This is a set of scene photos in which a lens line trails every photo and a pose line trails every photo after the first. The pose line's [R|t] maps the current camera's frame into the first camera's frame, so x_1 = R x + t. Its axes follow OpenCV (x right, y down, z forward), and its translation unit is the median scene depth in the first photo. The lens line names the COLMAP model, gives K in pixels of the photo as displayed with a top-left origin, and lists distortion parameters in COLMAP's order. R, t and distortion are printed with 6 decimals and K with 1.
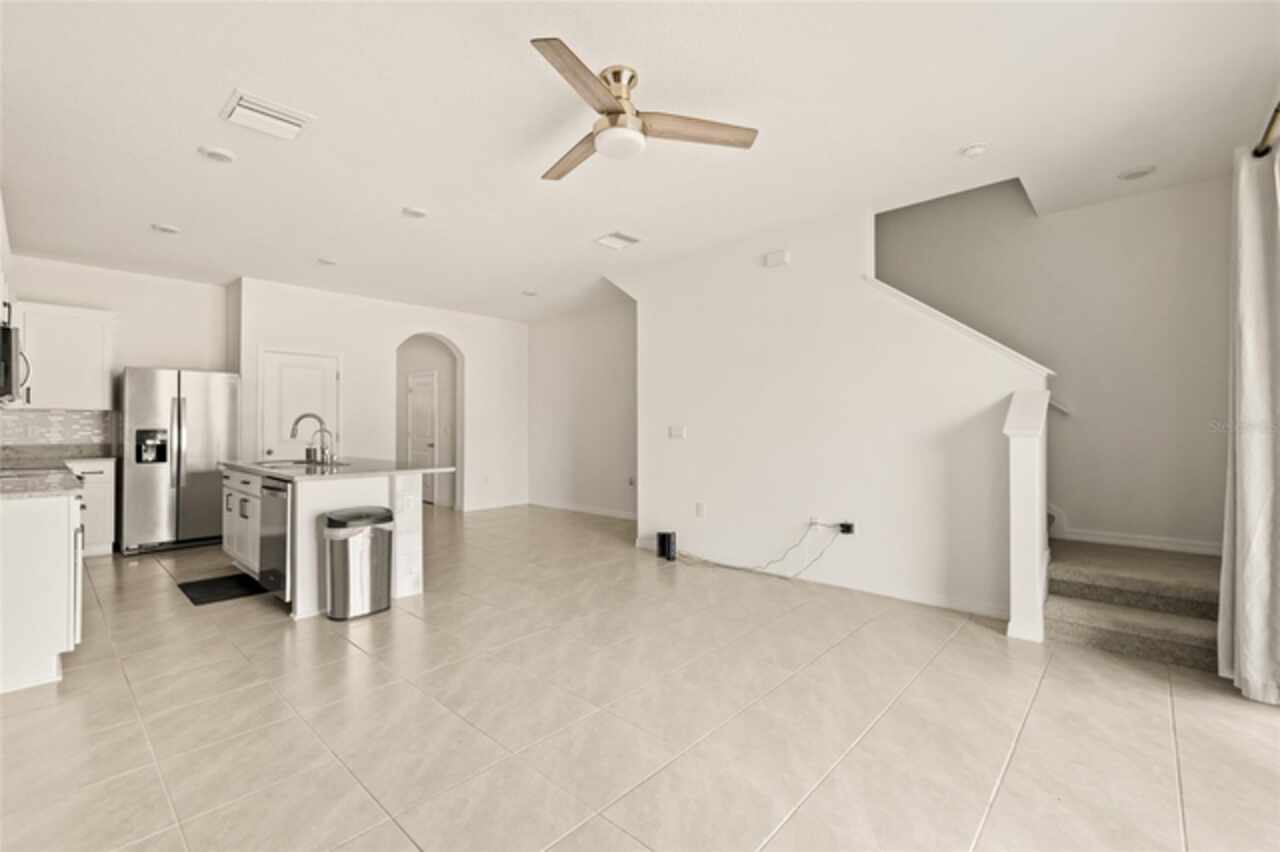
lens RADIAL K [[542.0, 0, 637.2], [0, 542.0, 423.9], [0, 0, 1]] dist [0.004348, 0.000498]
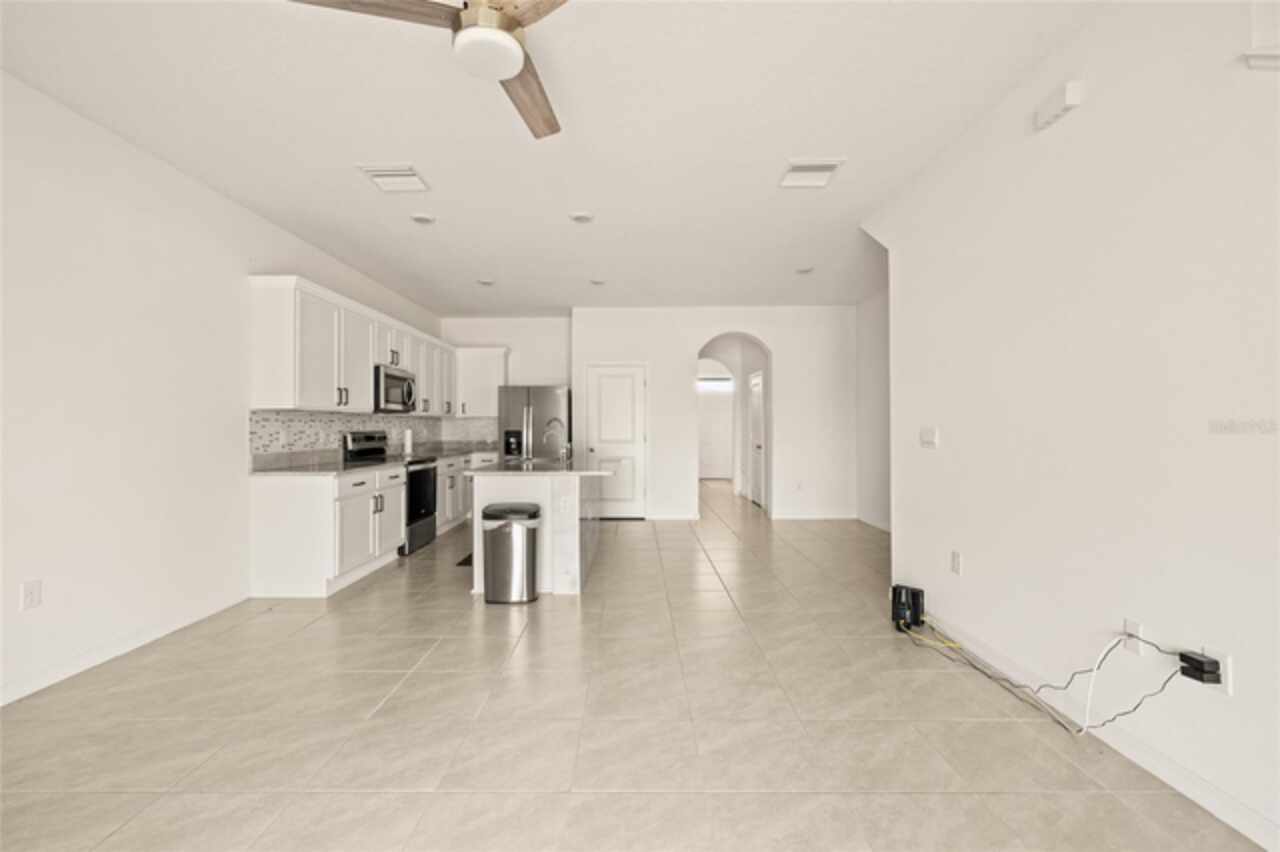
lens RADIAL K [[542.0, 0, 637.6], [0, 542.0, 423.9], [0, 0, 1]] dist [0.004348, 0.000498]
pose [[0.681095, -0.006731, -0.732165, 0.383793], [0.006726, 0.999973, -0.002937, -0.000460], [0.732165, -0.002924, 0.681121, 0.367704]]
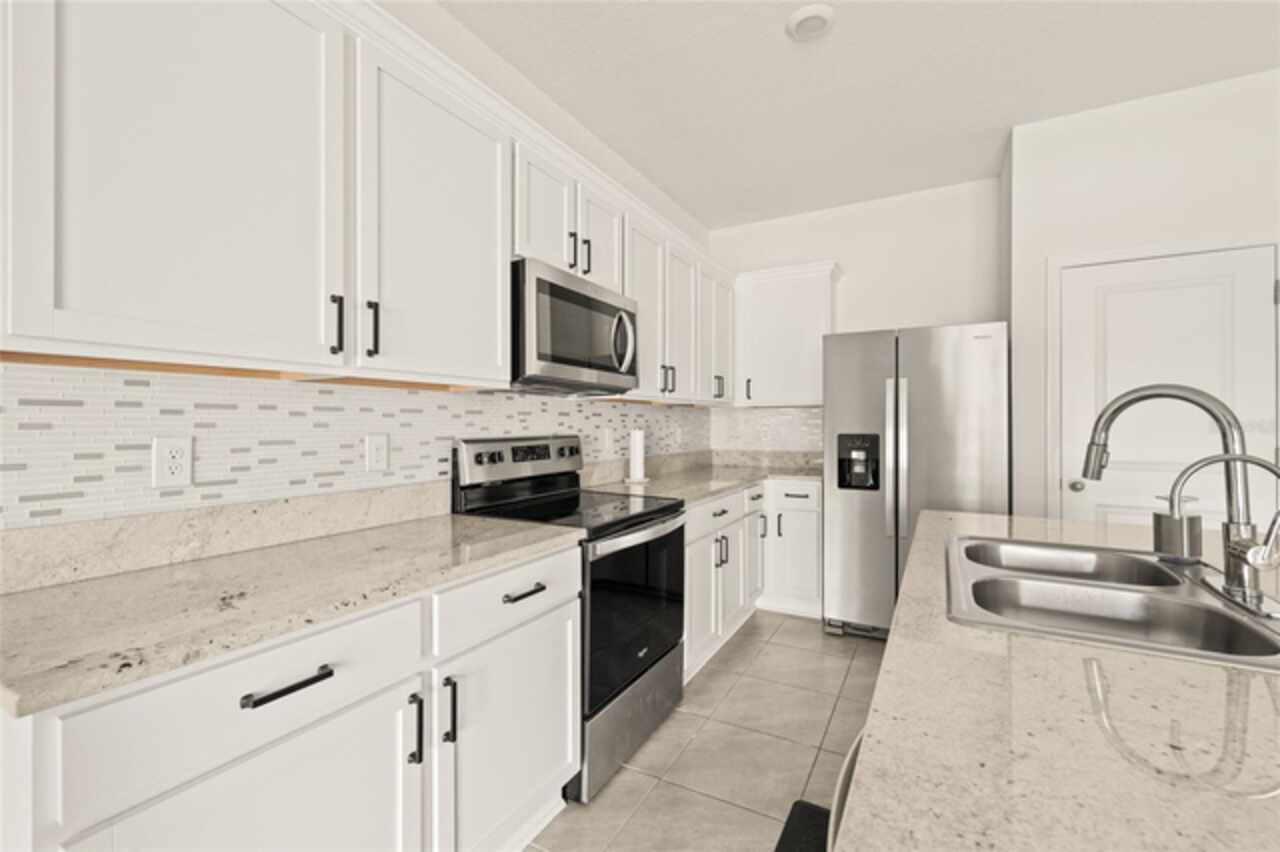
lens RADIAL K [[542.0, 0, 635.7], [0, 542.0, 422.7], [0, 0, 1]] dist [0.004348, 0.000498]
pose [[0.231282, -0.003691, -0.972880, -0.447595], [0.005777, 0.999980, -0.002421, -0.002379], [0.972870, -0.005061, 0.231299, 0.758213]]
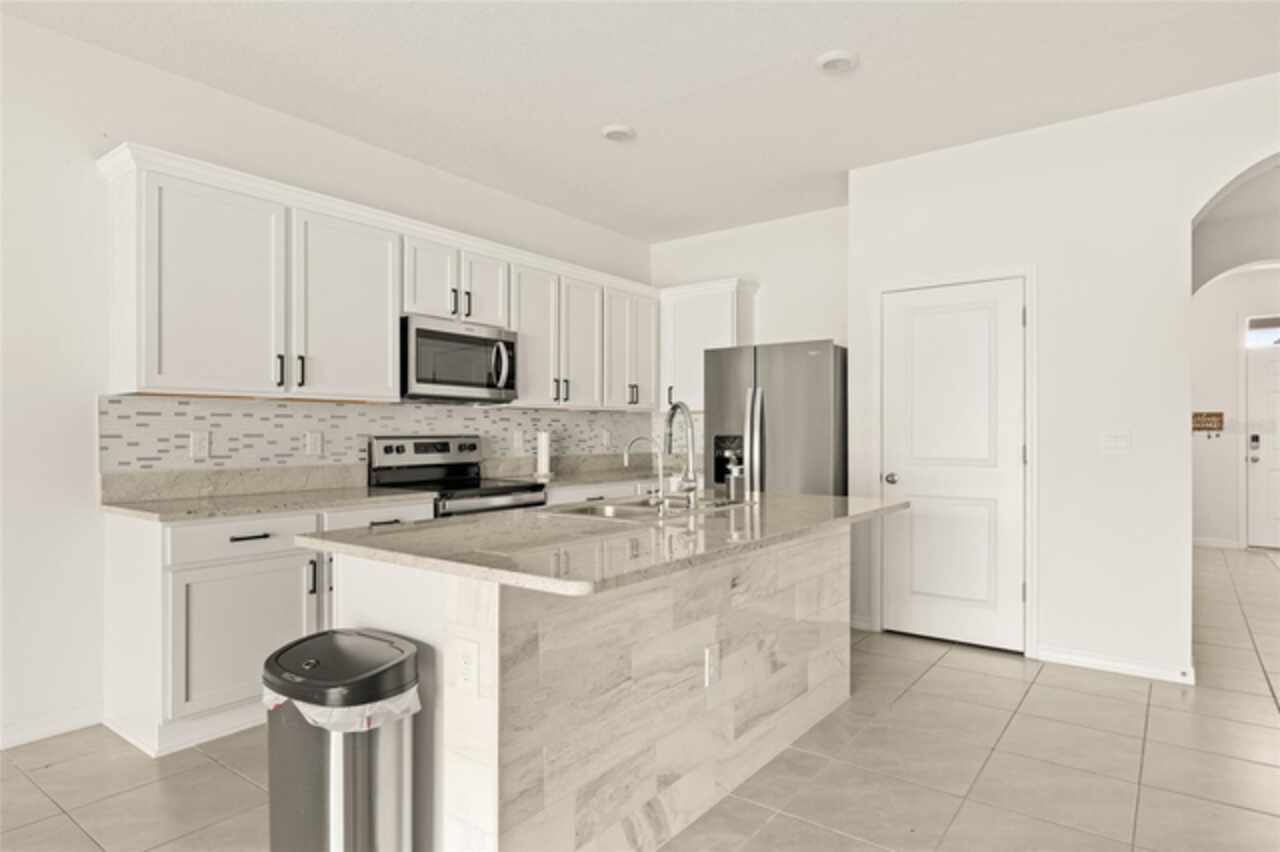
lens RADIAL K [[716.9, 0, 641.1], [0, 716.9, 432.0], [0, 0, 1]] dist [0.004124, 0.001678]
pose [[0.102789, -0.003349, -0.994698, 0.007495], [0.006757, 0.999974, -0.002669, 0.009401], [0.994680, -0.006446, 0.102809, 0.966059]]
